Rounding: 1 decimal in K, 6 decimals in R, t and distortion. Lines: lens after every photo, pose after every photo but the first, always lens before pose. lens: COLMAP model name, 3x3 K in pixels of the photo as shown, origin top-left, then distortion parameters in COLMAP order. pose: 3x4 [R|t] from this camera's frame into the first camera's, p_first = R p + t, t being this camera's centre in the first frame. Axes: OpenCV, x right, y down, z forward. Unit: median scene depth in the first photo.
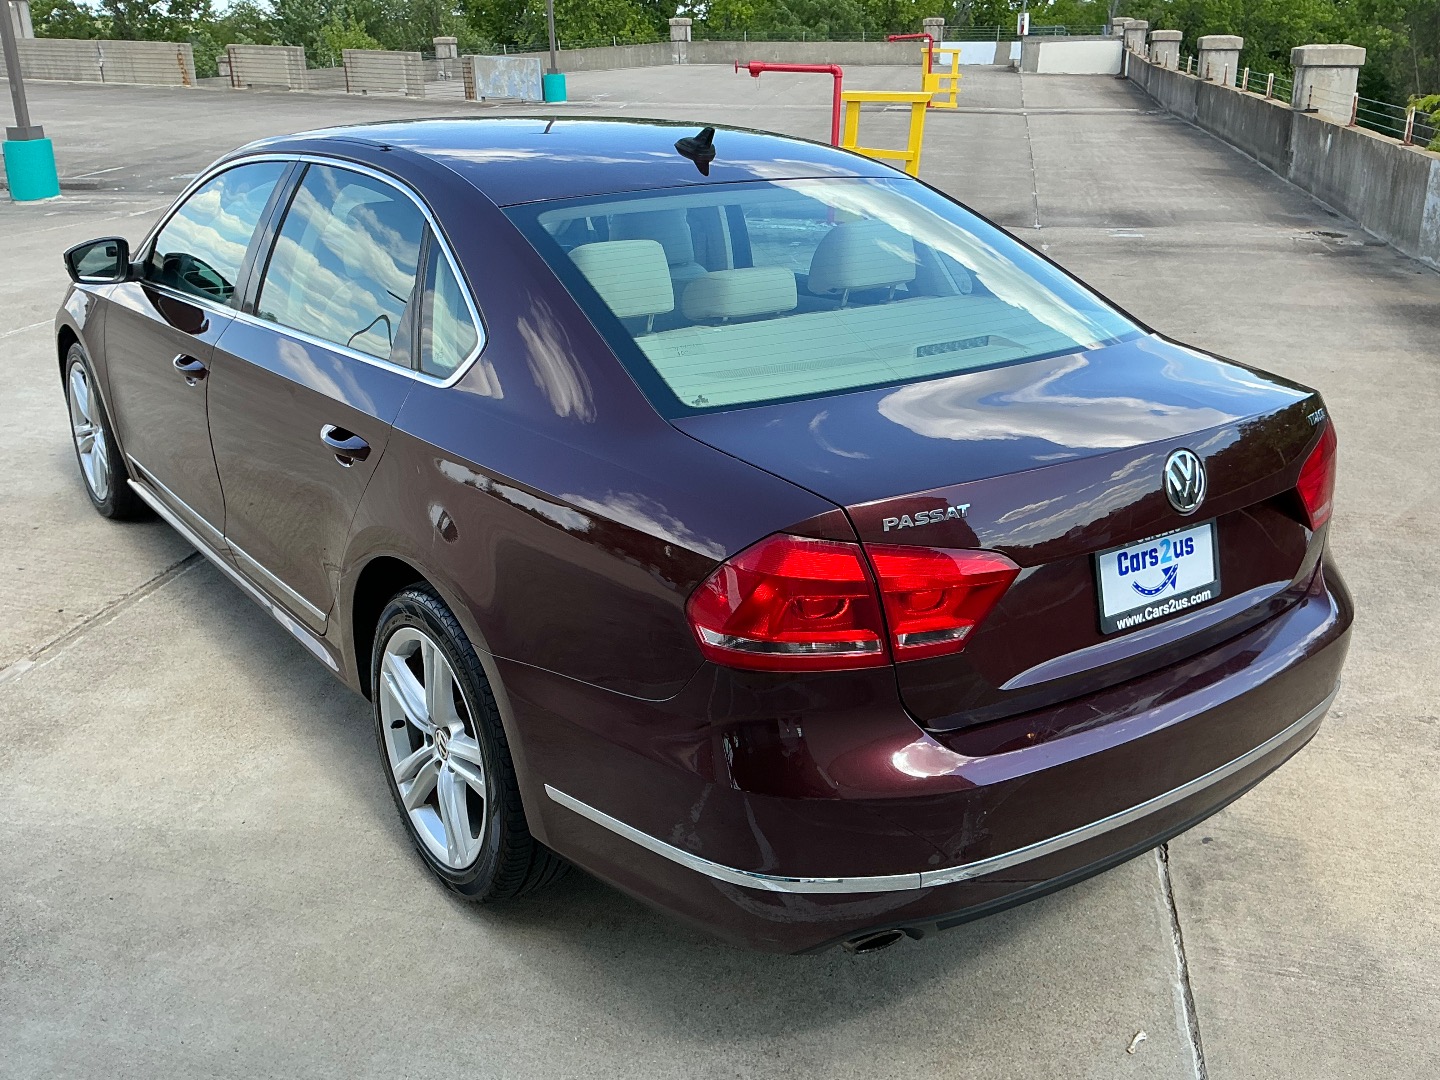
lens RADIAL K [[1318.1, 0, 707.1], [0, 1318.1, 538.7], [0, 0, 1]] dist [-0.012997, 0.000000]
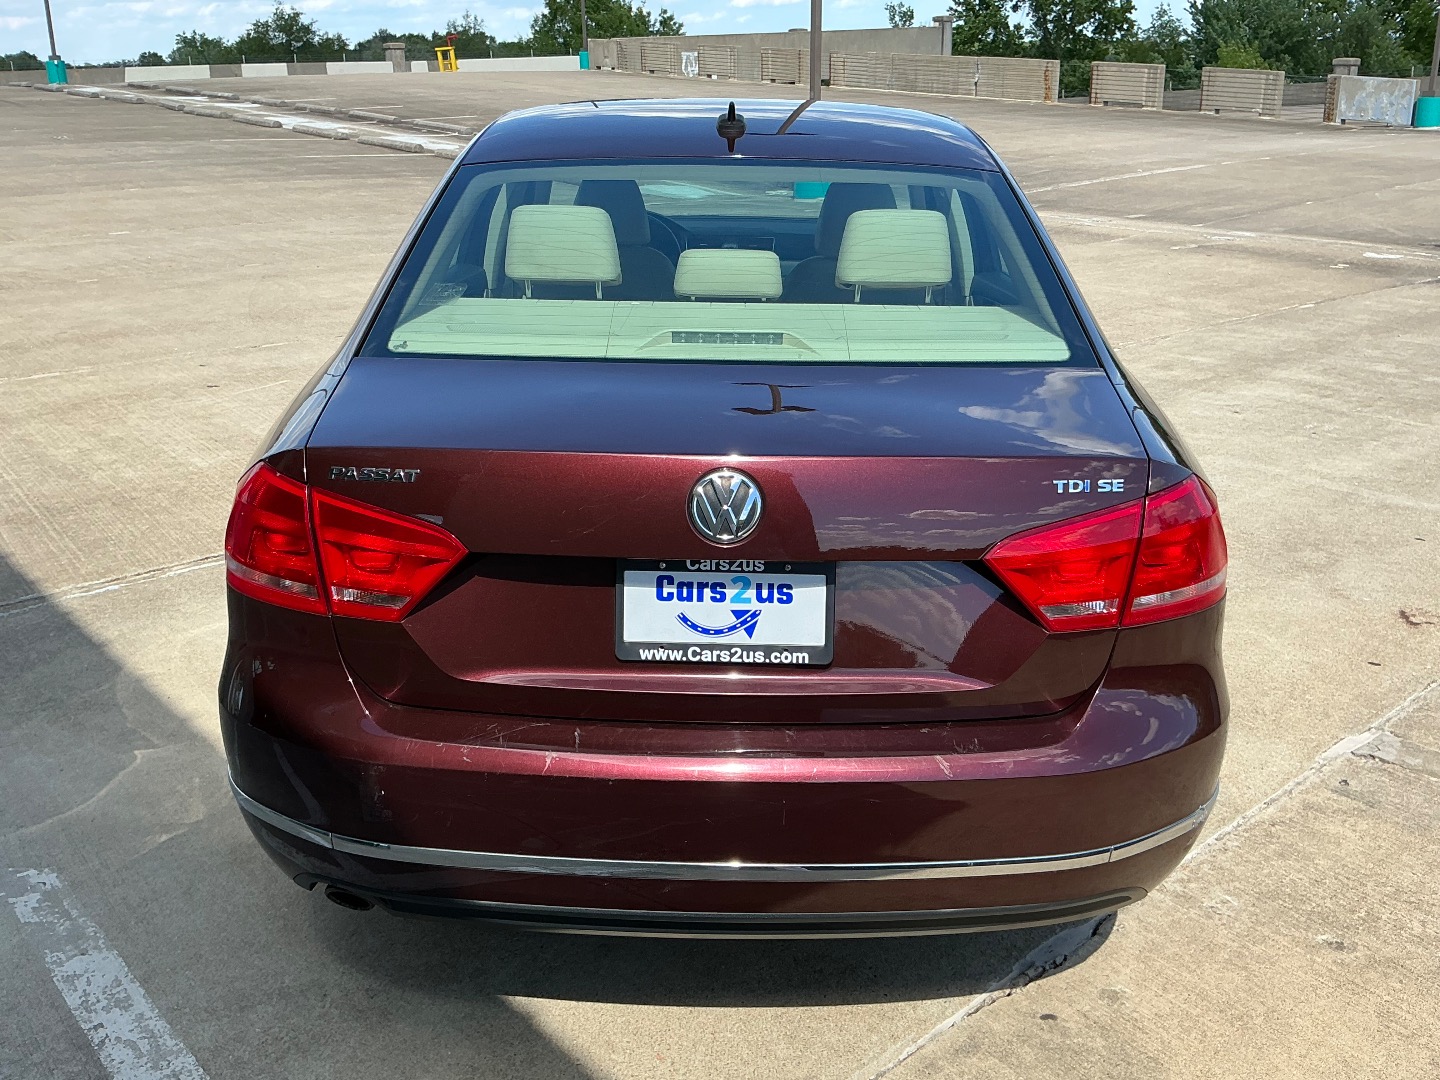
lens RADIAL K [[1318.1, 0, 718.1], [0, 1318.1, 539.1], [0, 0, 1]] dist [-0.012997, 0.000000]
pose [[0.801566, 0.204460, -0.561861, 0.788130], [-0.212530, 0.975776, 0.051882, -0.061732], [0.558858, 0.077825, 0.825603, 0.287277]]
